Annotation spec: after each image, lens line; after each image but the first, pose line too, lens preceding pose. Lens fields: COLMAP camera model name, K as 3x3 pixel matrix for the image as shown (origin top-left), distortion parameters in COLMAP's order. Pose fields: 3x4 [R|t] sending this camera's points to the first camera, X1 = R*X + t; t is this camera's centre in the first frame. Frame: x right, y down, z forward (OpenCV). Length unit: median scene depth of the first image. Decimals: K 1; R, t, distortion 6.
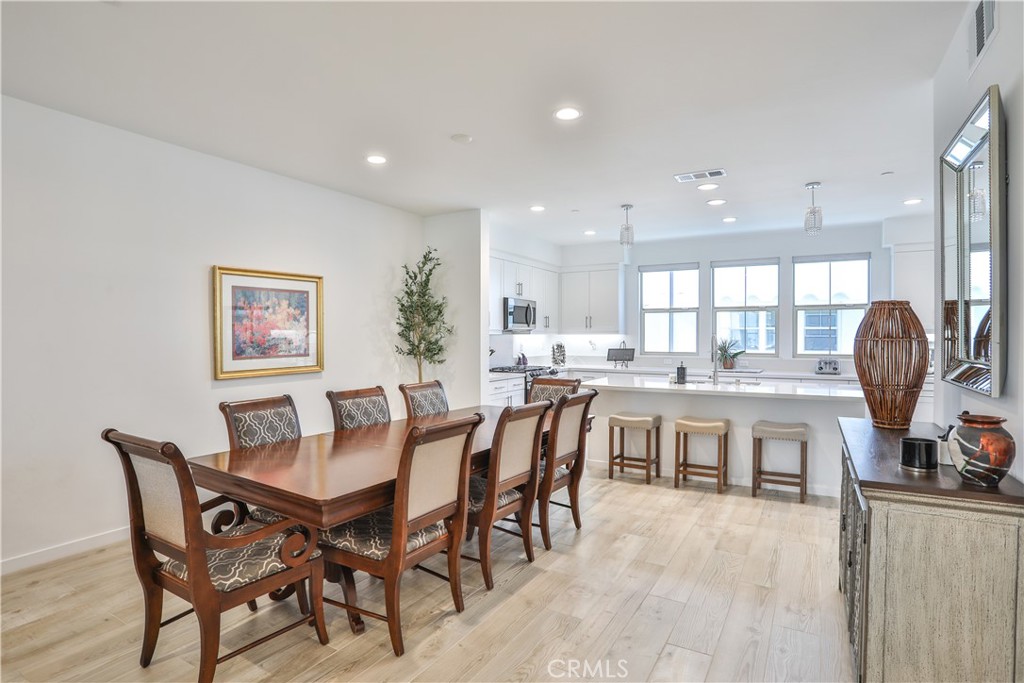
lens RADIAL K [[527.6, 0, 507.3], [0, 527.6, 340.2], [0, 0, 1]] dist [-0.090171, 0.044633]
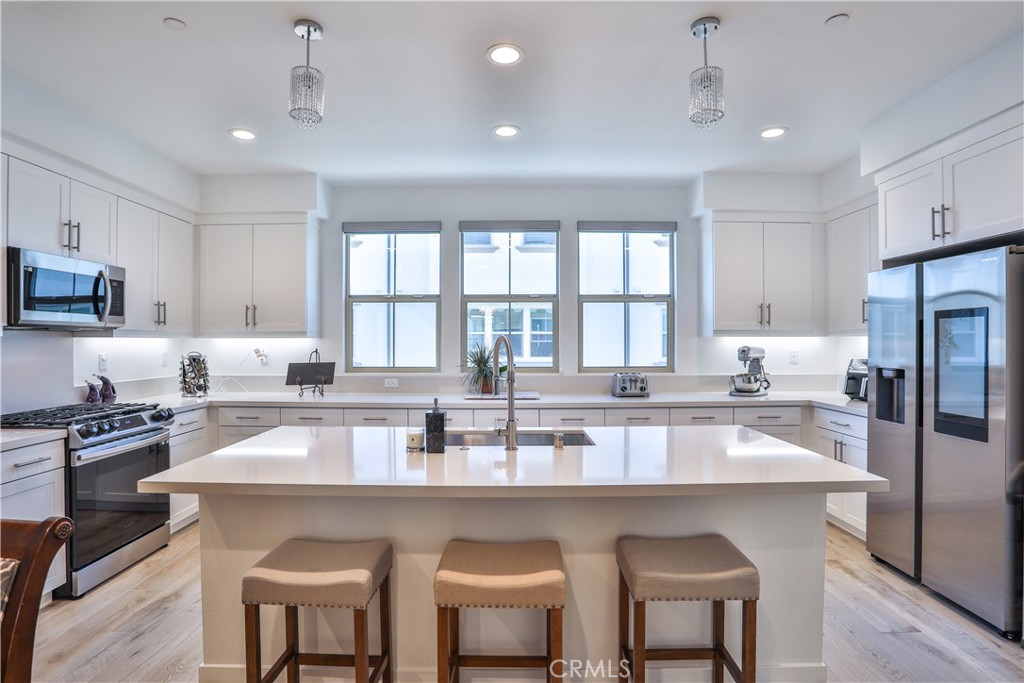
lens RADIAL K [[527.6, 0, 507.3], [0, 527.6, 340.2], [0, 0, 1]] dist [-0.090171, 0.044633]
pose [[0.860171, -0.000743, 0.510005, 0.117489], [0.007071, 0.999920, -0.010469, -0.001415], [-0.509957, 0.012612, 0.860108, 0.425823]]
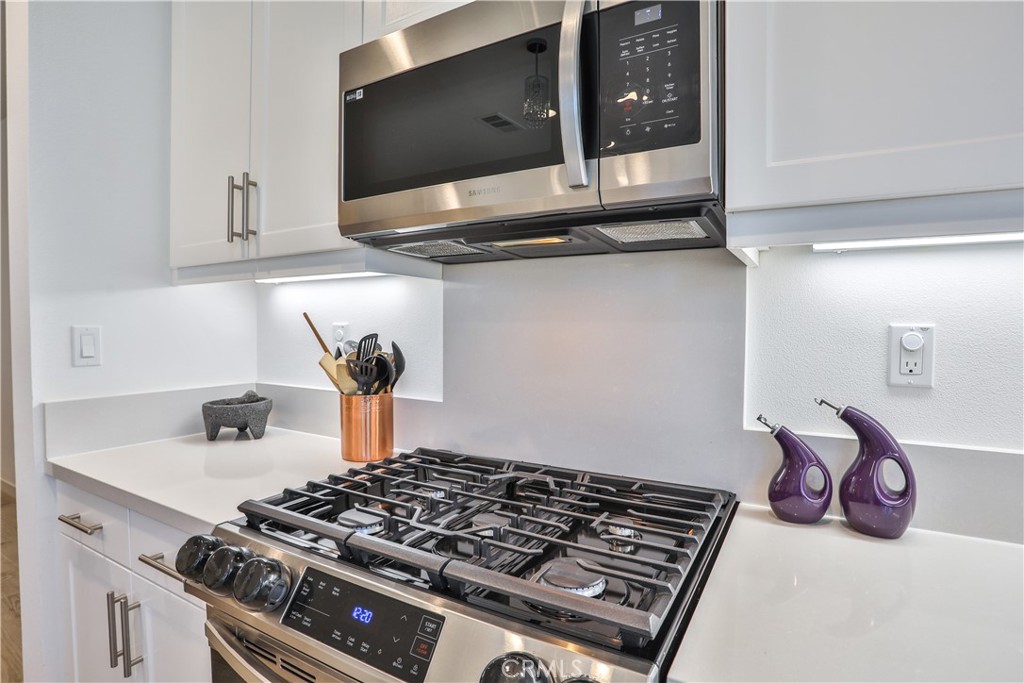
lens RADIAL K [[527.6, 0, 507.3], [0, 527.6, 340.2], [0, 0, 1]] dist [-0.090171, 0.044633]
pose [[-0.006879, 0.026554, -0.999624, 0.153778], [-0.011609, 0.999578, 0.026632, 0.006257], [0.999909, 0.011788, -0.006568, 0.964679]]
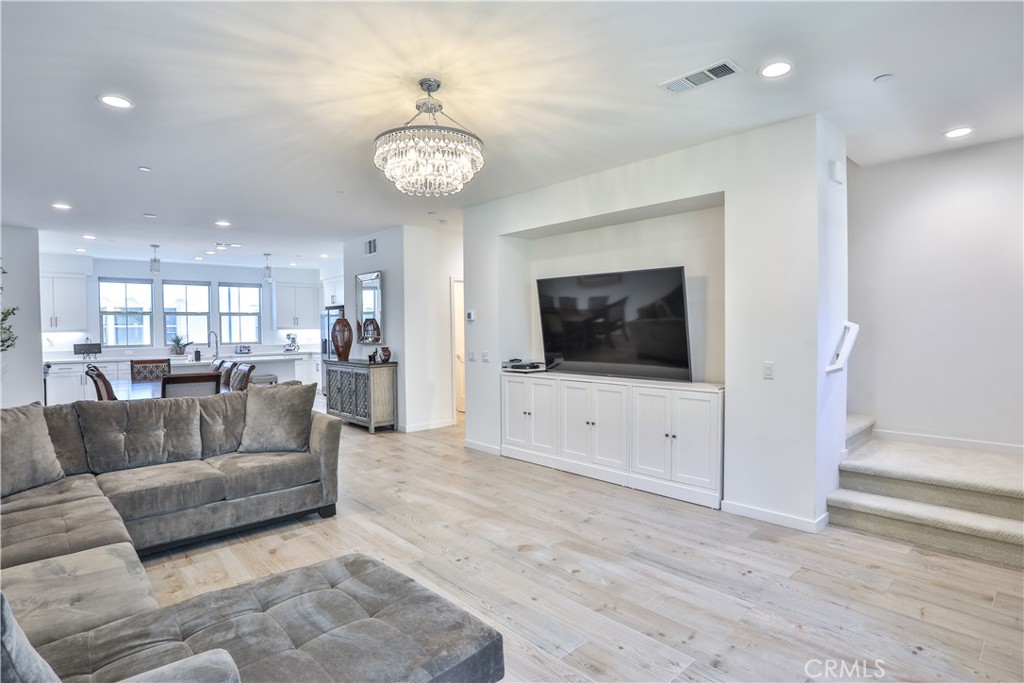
lens RADIAL K [[527.6, 0, 507.3], [0, 527.6, 340.2], [0, 0, 1]] dist [-0.090171, 0.044633]
pose [[0.285689, -0.024919, 0.957998, -0.666420], [0.020004, 0.999599, 0.020036, 0.003699], [-0.958114, 0.013440, 0.286073, -0.286492]]
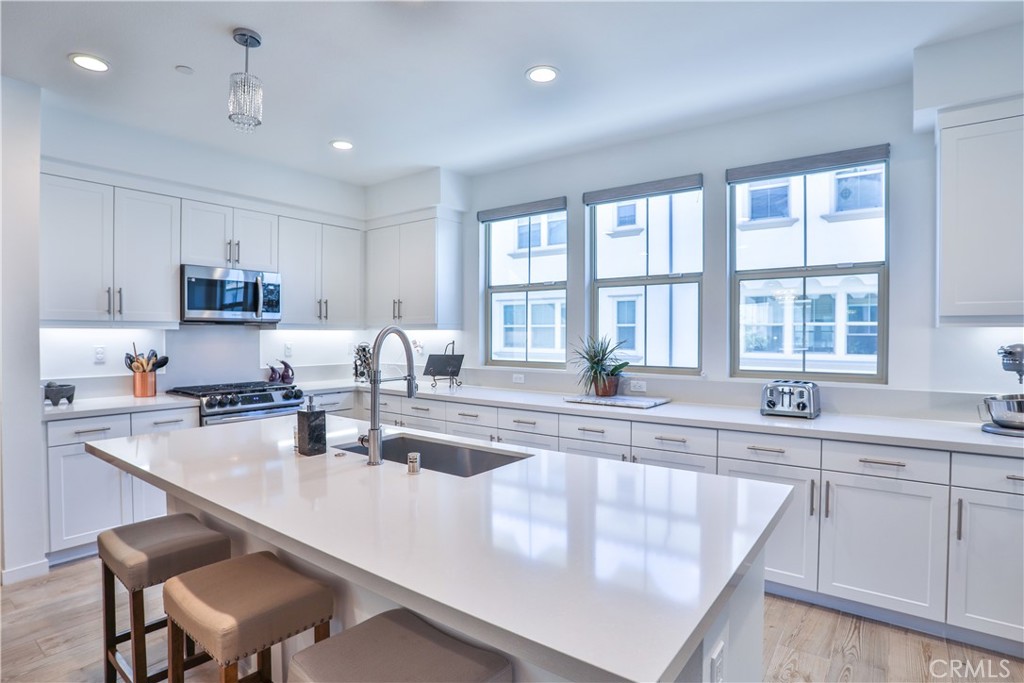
lens RADIAL K [[527.6, 0, 507.3], [0, 527.6, 340.2], [0, 0, 1]] dist [-0.090171, 0.044633]
pose [[0.994089, 0.002384, -0.108545, 0.368952], [-0.002156, 0.999995, 0.002218, -0.001546], [0.108550, -0.001971, 0.994089, 0.450318]]
